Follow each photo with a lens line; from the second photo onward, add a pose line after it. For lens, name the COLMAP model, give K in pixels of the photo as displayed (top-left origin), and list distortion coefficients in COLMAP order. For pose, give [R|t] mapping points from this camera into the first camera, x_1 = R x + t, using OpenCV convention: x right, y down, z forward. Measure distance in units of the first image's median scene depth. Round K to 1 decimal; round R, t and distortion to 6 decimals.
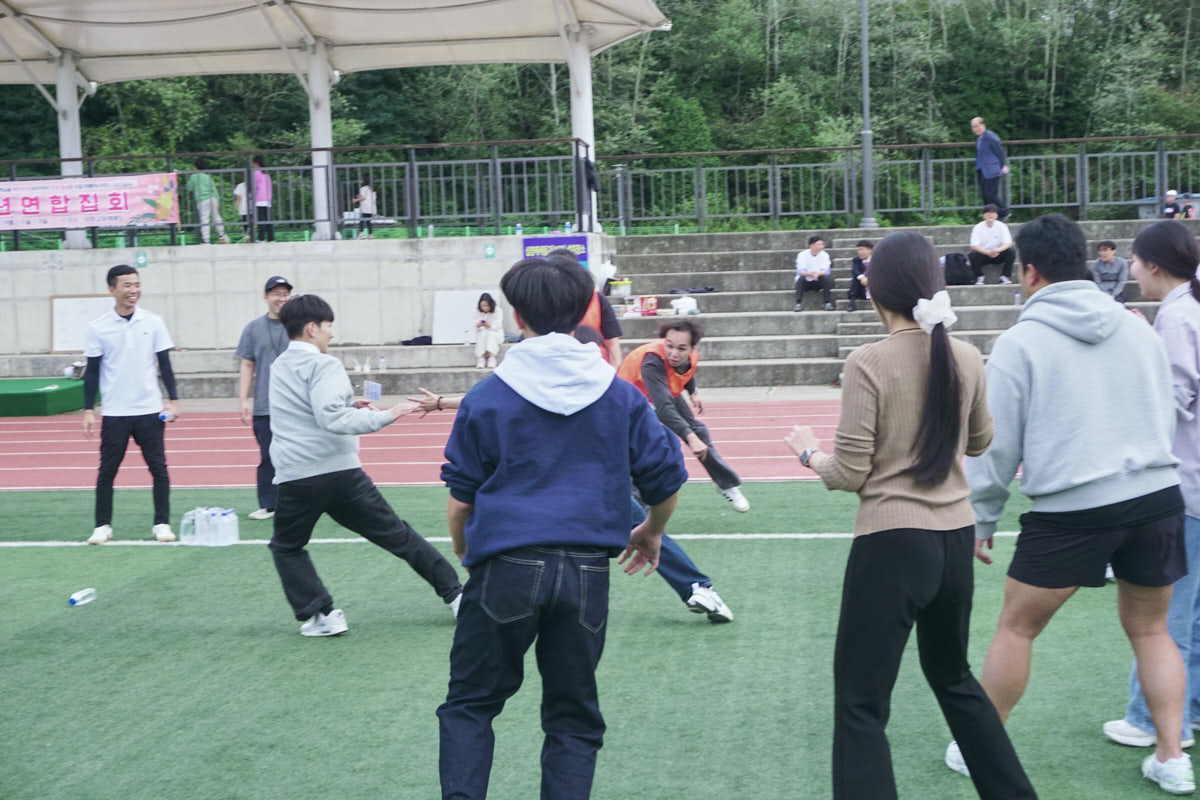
lens RADIAL K [[1735.7, 0, 627.2], [0, 1735.7, 454.1], [0, 0, 1]] dist [-0.017092, 0.049874]
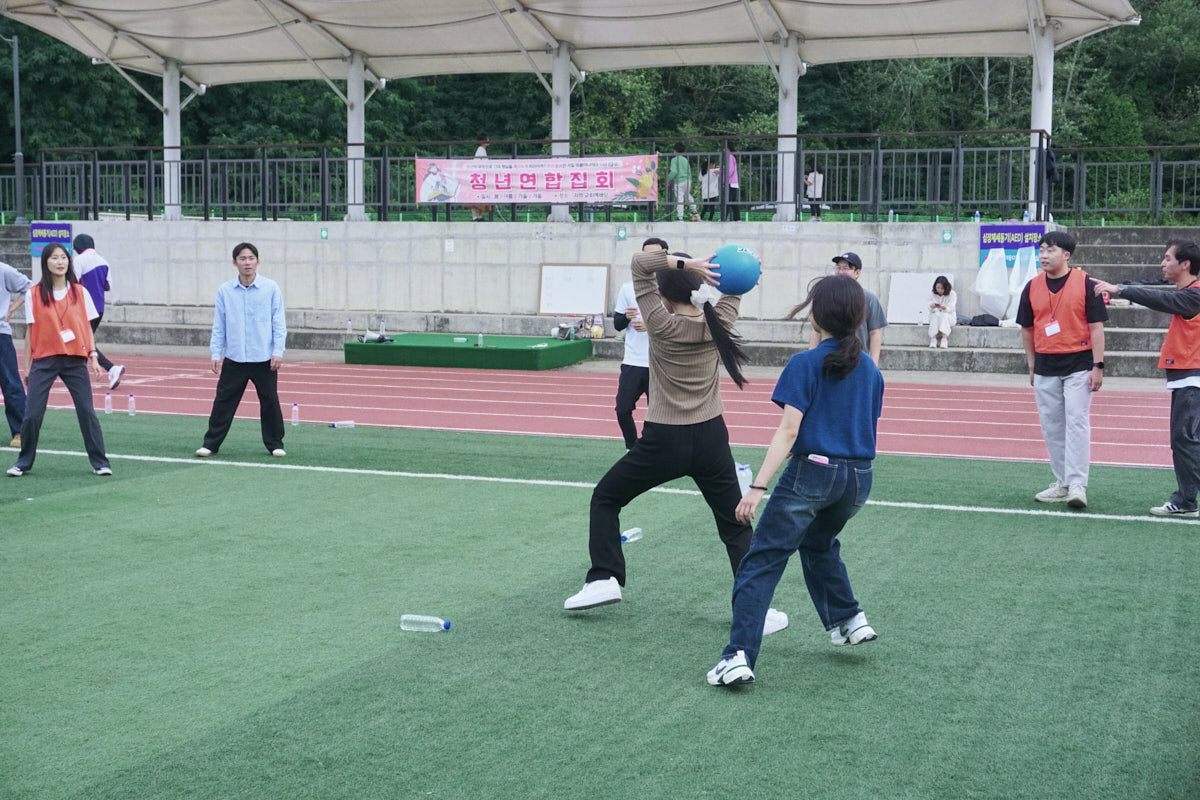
lens RADIAL K [[1623.1, 0, 604.9], [0, 1623.1, 436.5], [0, 0, 1]] dist [0.005577, 0.008216]
pose [[0.966815, 0.065073, -0.247050, -0.024406], [-0.063578, 0.997878, 0.014036, 0.002177], [0.247439, 0.002136, 0.968901, 0.001261]]
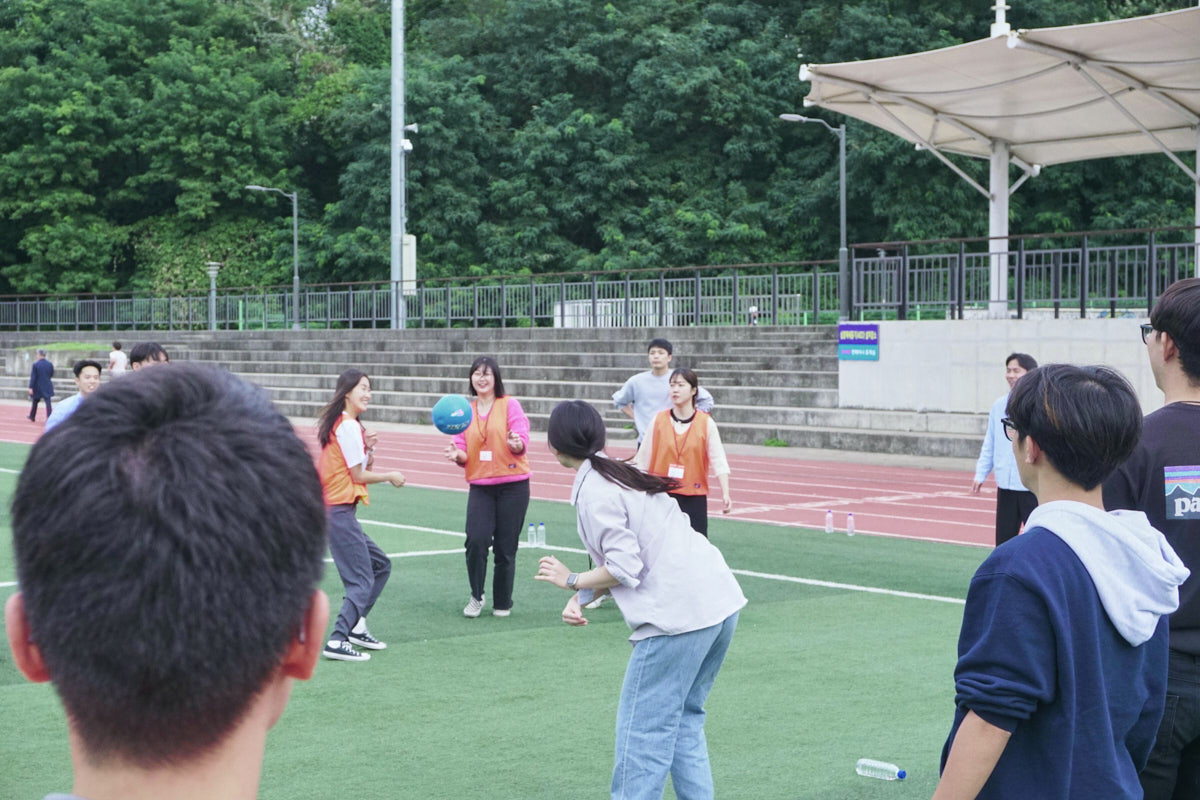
lens RADIAL K [[1914.4, 0, 595.3], [0, 1914.4, 414.2], [0, 0, 1]] dist [-0.037362, 0.256922]
pose [[0.718039, 0.052928, -0.693987, 0.043500], [-0.094156, 0.995325, -0.021509, -0.004677], [0.689605, 0.080788, 0.719666, 0.002846]]
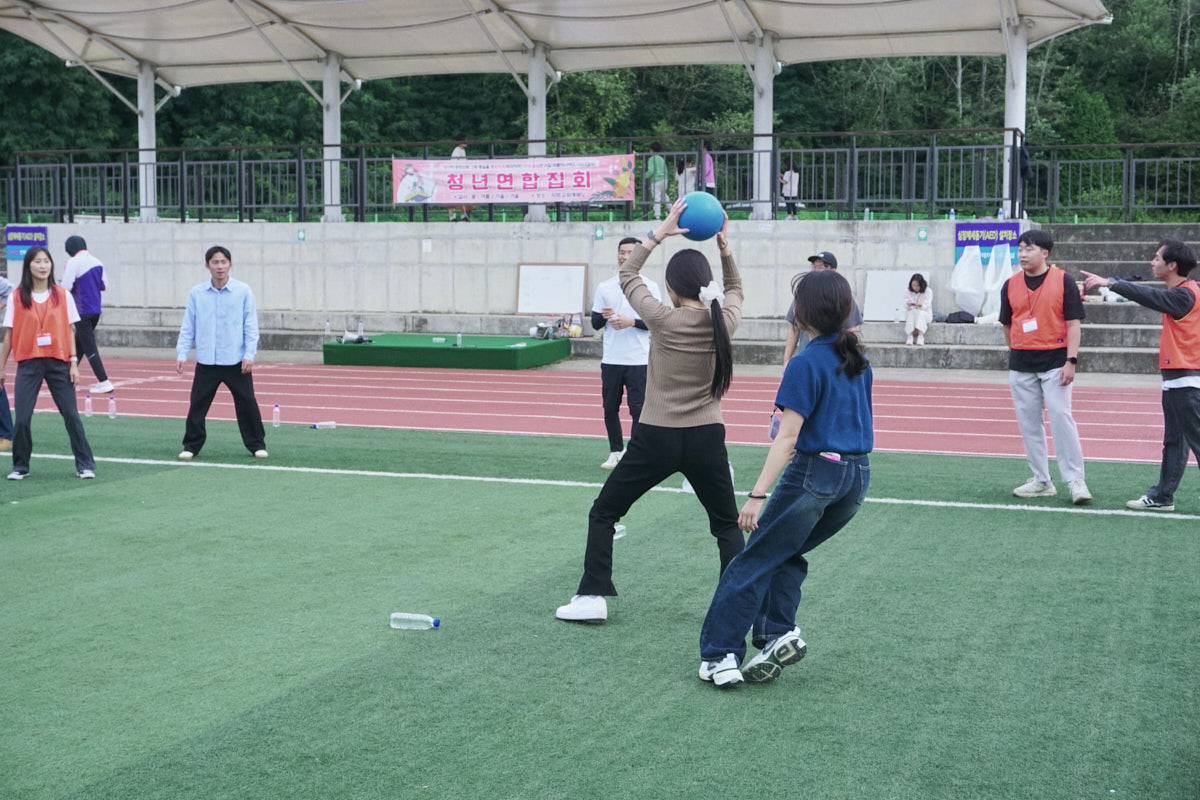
lens RADIAL K [[1623.1, 0, 604.9], [0, 1623.1, 436.5], [0, 0, 1]] dist [0.005577, 0.008216]
pose [[0.970785, 0.057821, -0.232879, -0.025078], [-0.056186, 0.998327, 0.013653, 0.002315], [0.233279, -0.000169, 0.972410, -0.001794]]
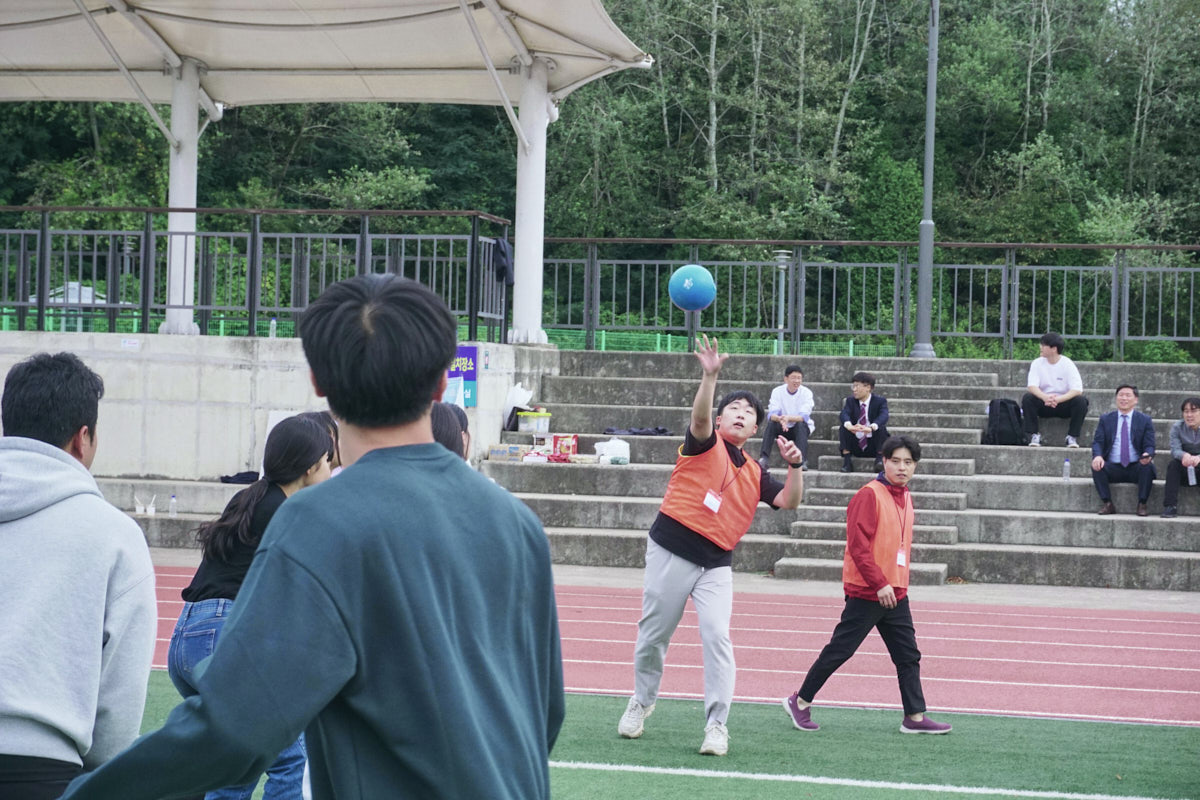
lens RADIAL K [[2600.5, 0, 600.0], [0, 2600.5, 400.0], [0, 0, 1]] dist [0.009643, 0.128413]
pose [[0.990290, 0.056760, -0.126903, 0.136231], [-0.069758, 0.992494, -0.100442, 0.000694], [0.120250, 0.108319, 0.986817, -0.043469]]
